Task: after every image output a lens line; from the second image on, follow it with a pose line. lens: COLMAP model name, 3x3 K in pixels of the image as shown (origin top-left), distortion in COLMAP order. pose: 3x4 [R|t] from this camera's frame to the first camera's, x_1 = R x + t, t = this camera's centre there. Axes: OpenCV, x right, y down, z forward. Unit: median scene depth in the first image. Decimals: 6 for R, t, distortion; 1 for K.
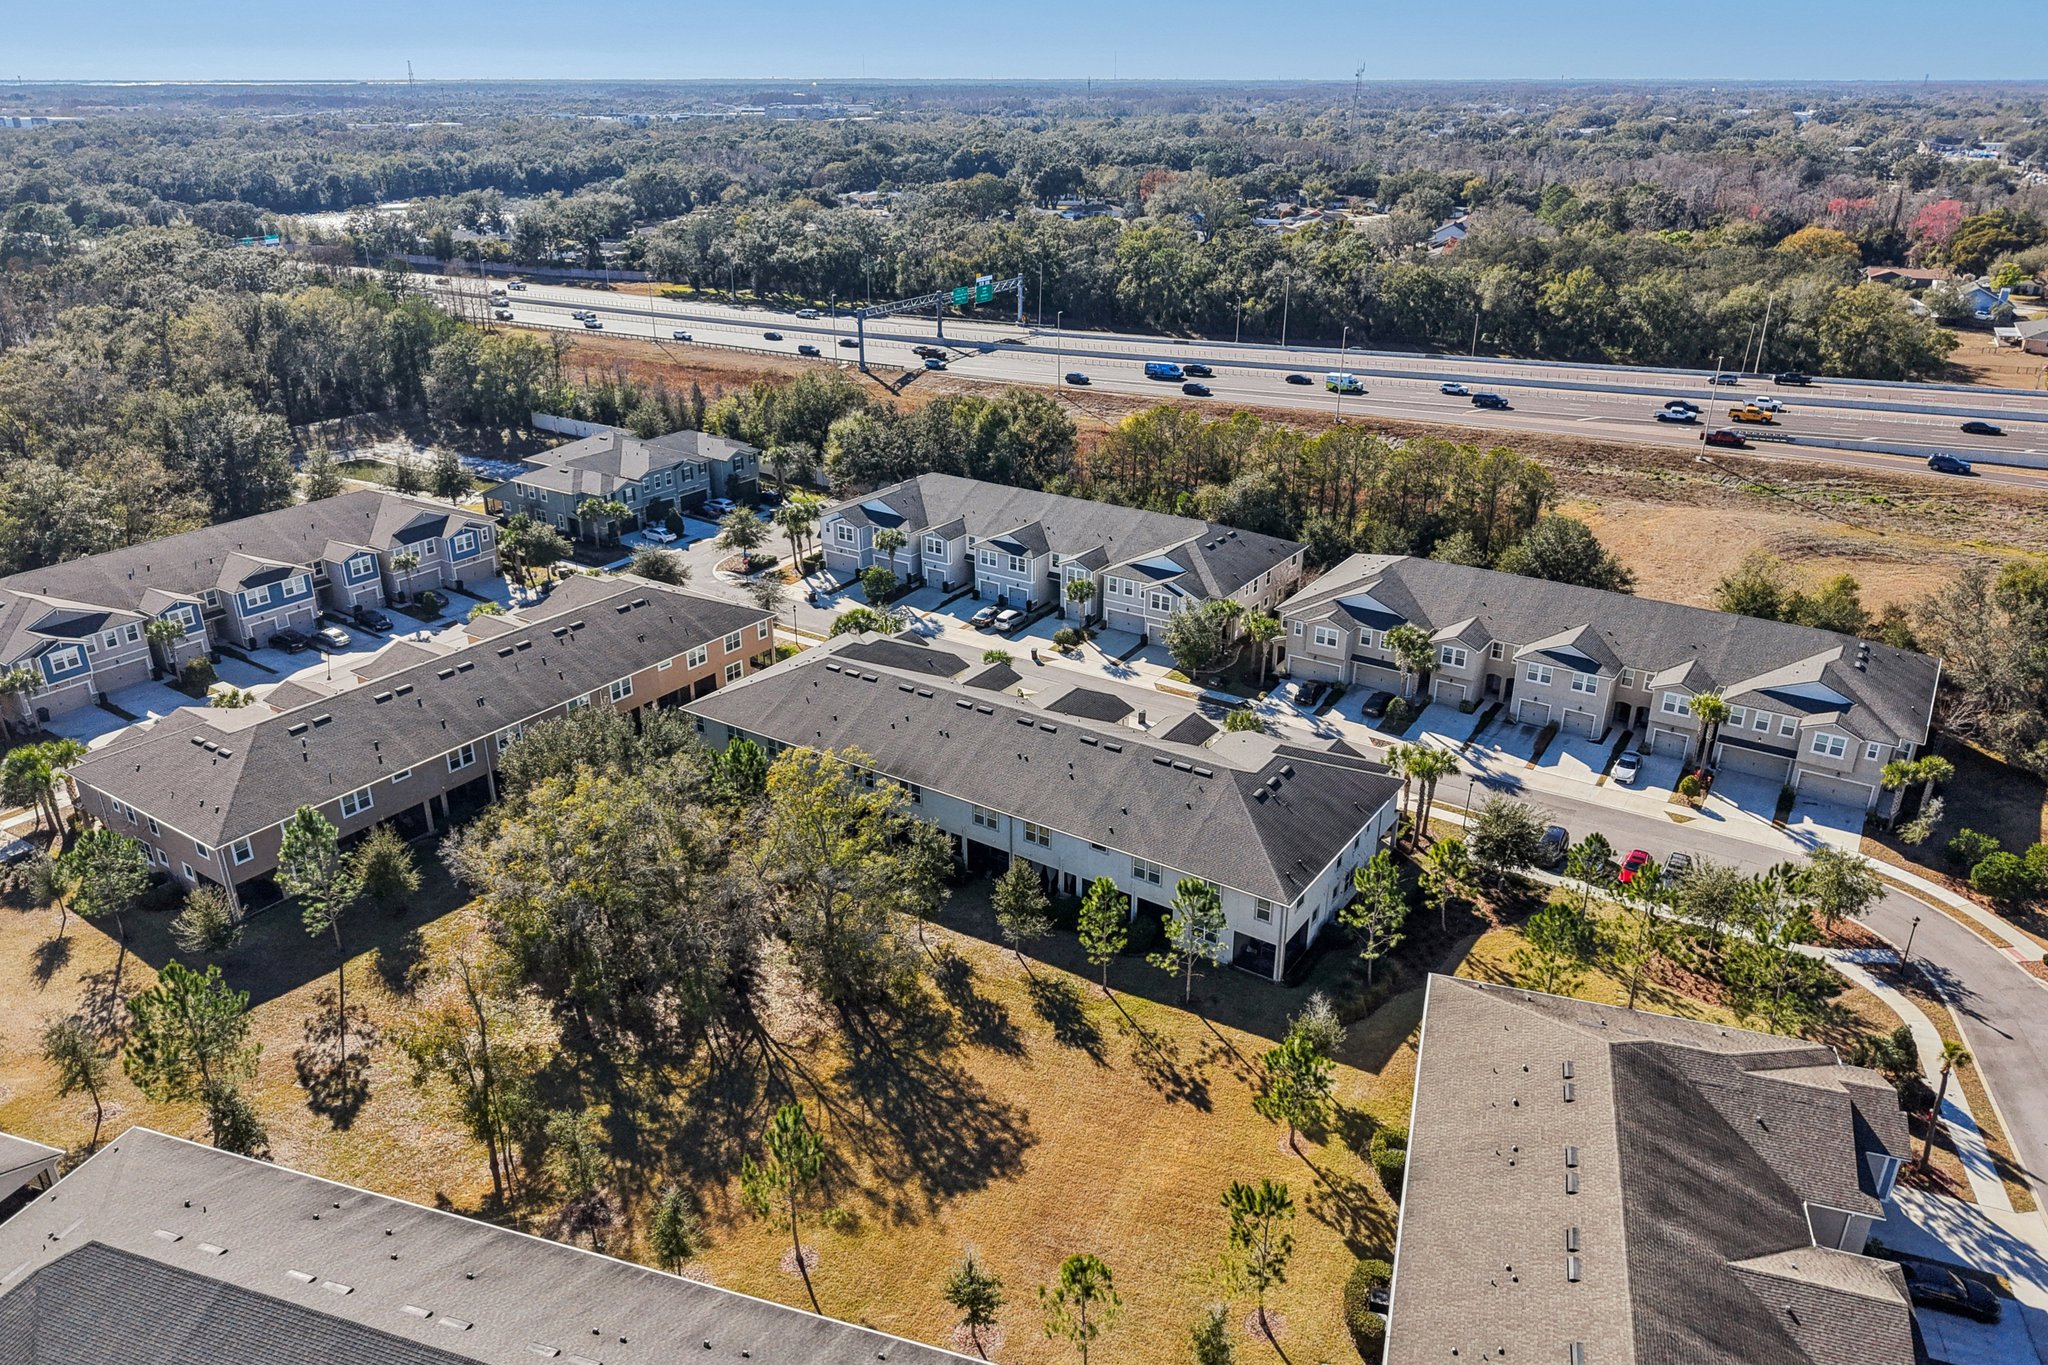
lens RADIAL K [[1429.1, 0, 1030.0], [0, 1429.1, 682.9], [0, 0, 1]] dist [0.062611, -0.108831]
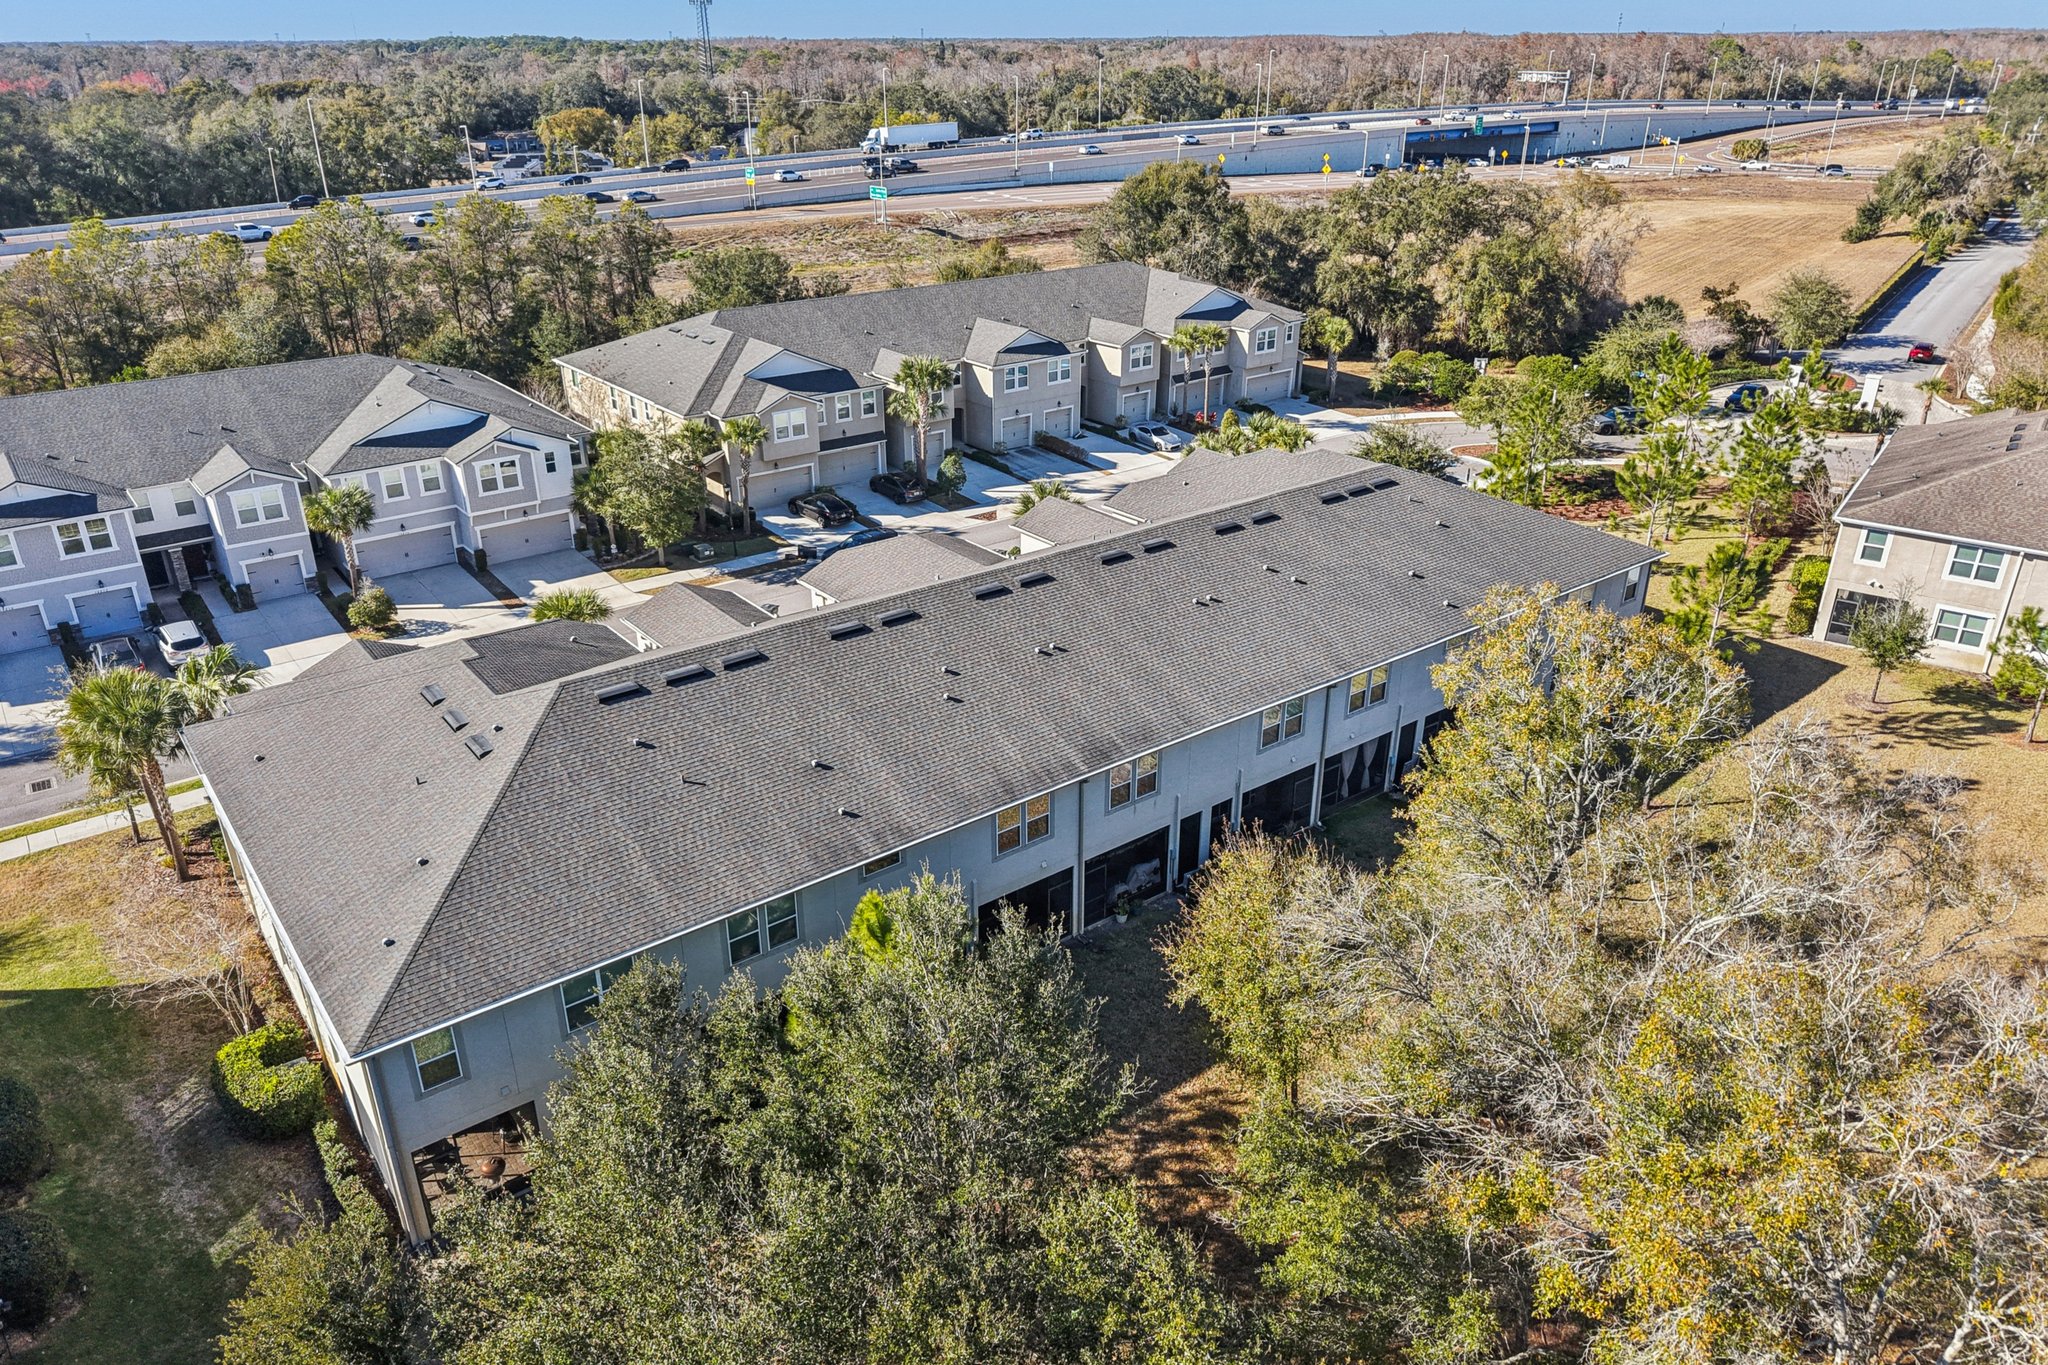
lens RADIAL K [[1429.1, 0, 1030.0], [0, 1429.1, 682.9], [0, 0, 1]] dist [0.062611, -0.108831]
pose [[0.308567, -0.390805, 0.867212, -0.365014], [0.379399, 0.886606, 0.264549, -0.059396], [-0.872263, 0.247388, 0.421849, 0.672022]]
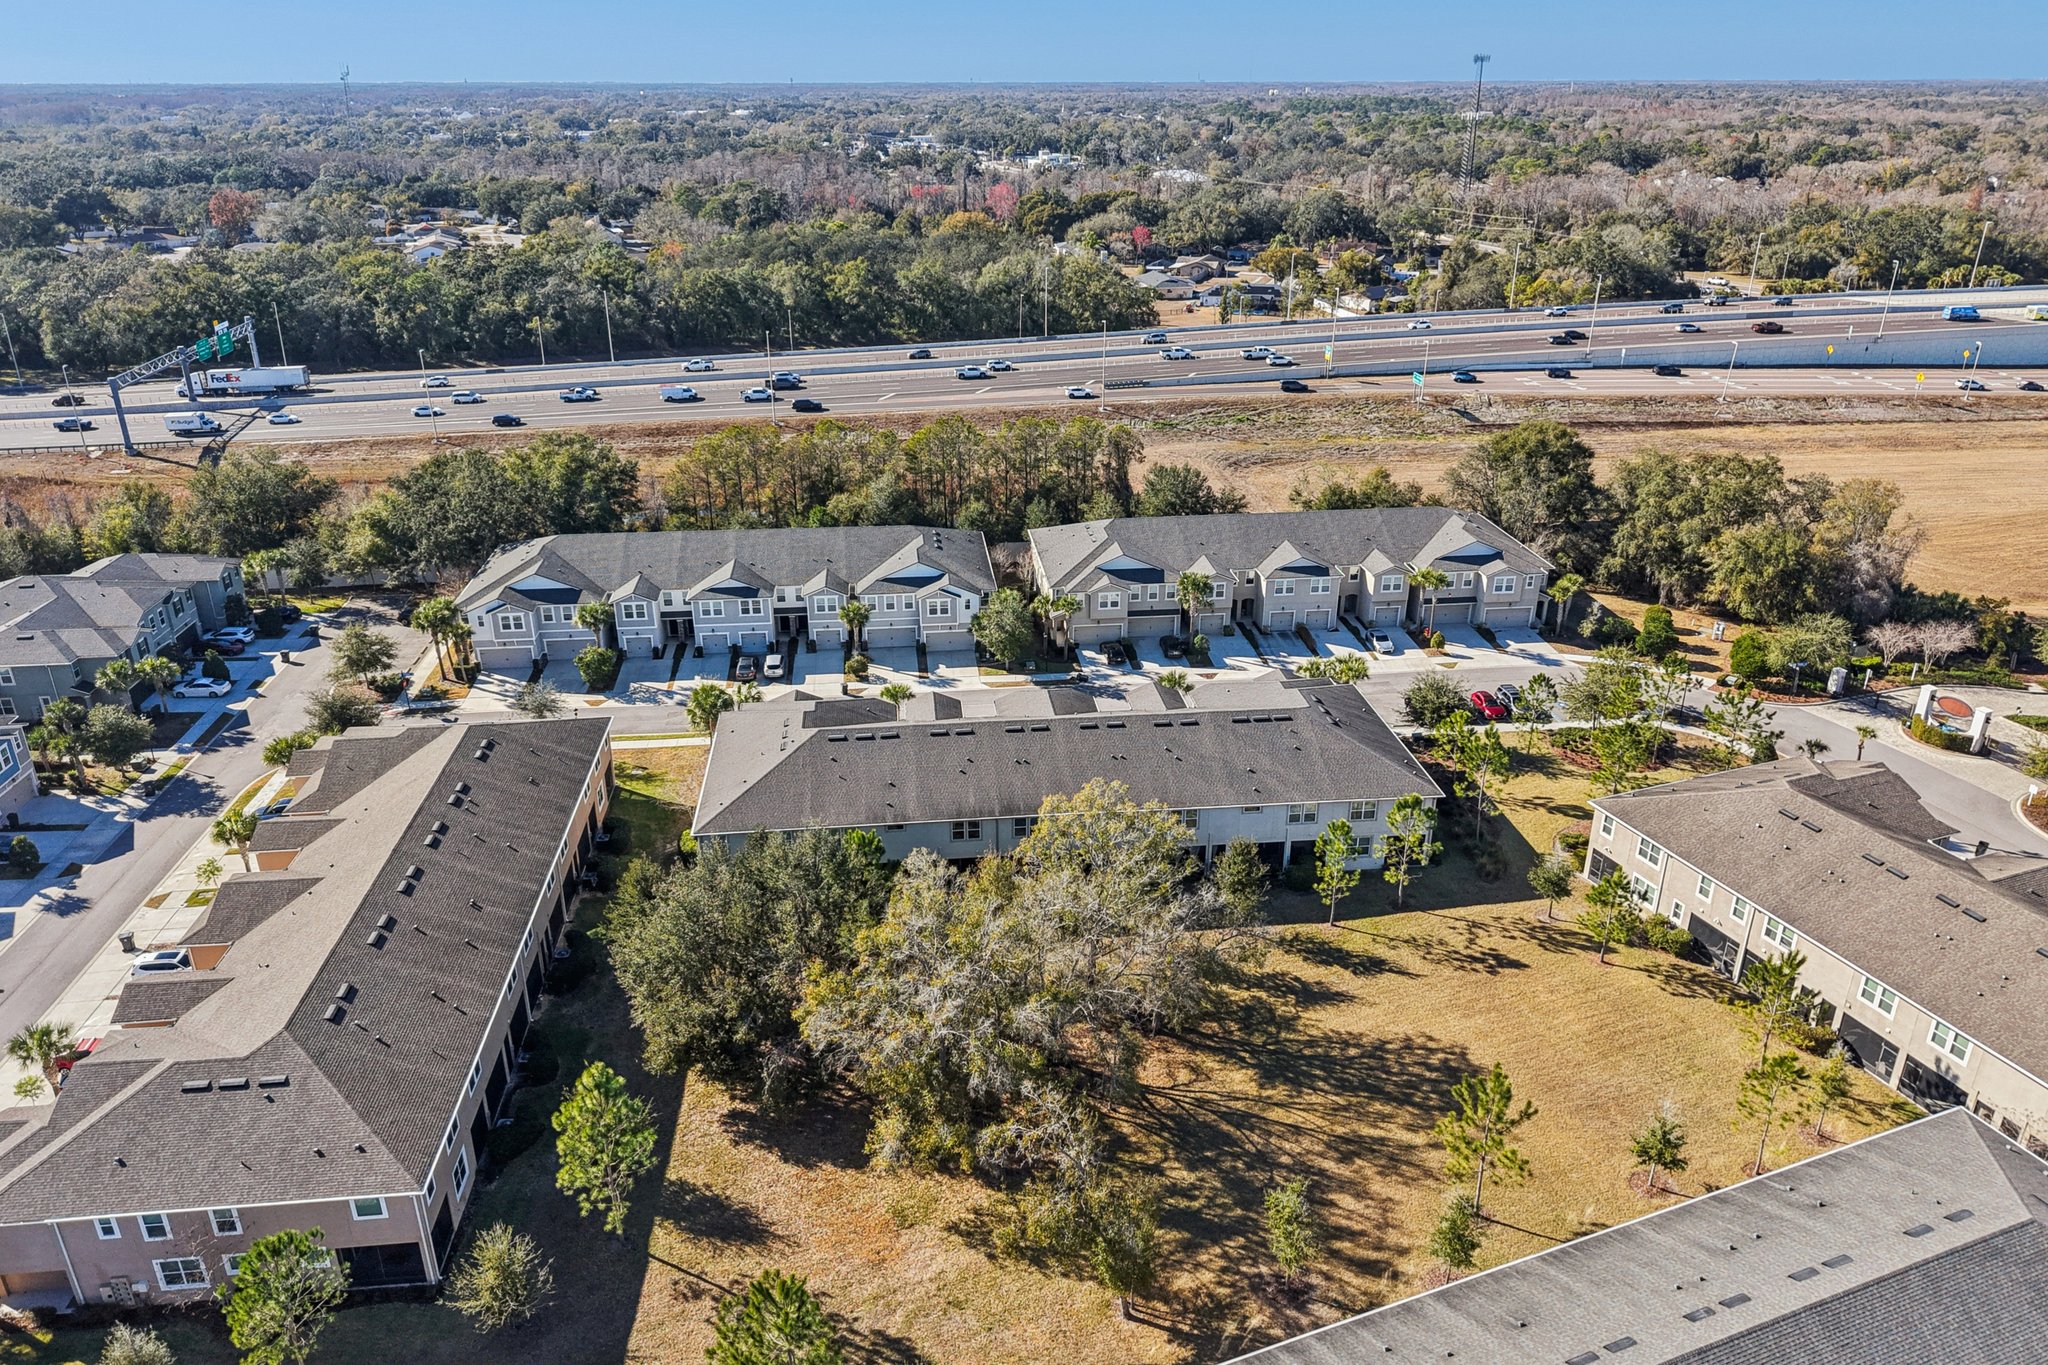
lens RADIAL K [[1429.1, 0, 1030.0], [0, 1429.1, 682.9], [0, 0, 1]] dist [0.062611, -0.108831]
pose [[0.763687, -0.253014, 0.593942, -0.506822], [0.254261, 0.963522, 0.083524, -0.078687], [-0.593409, 0.087230, 0.800161, 0.173392]]
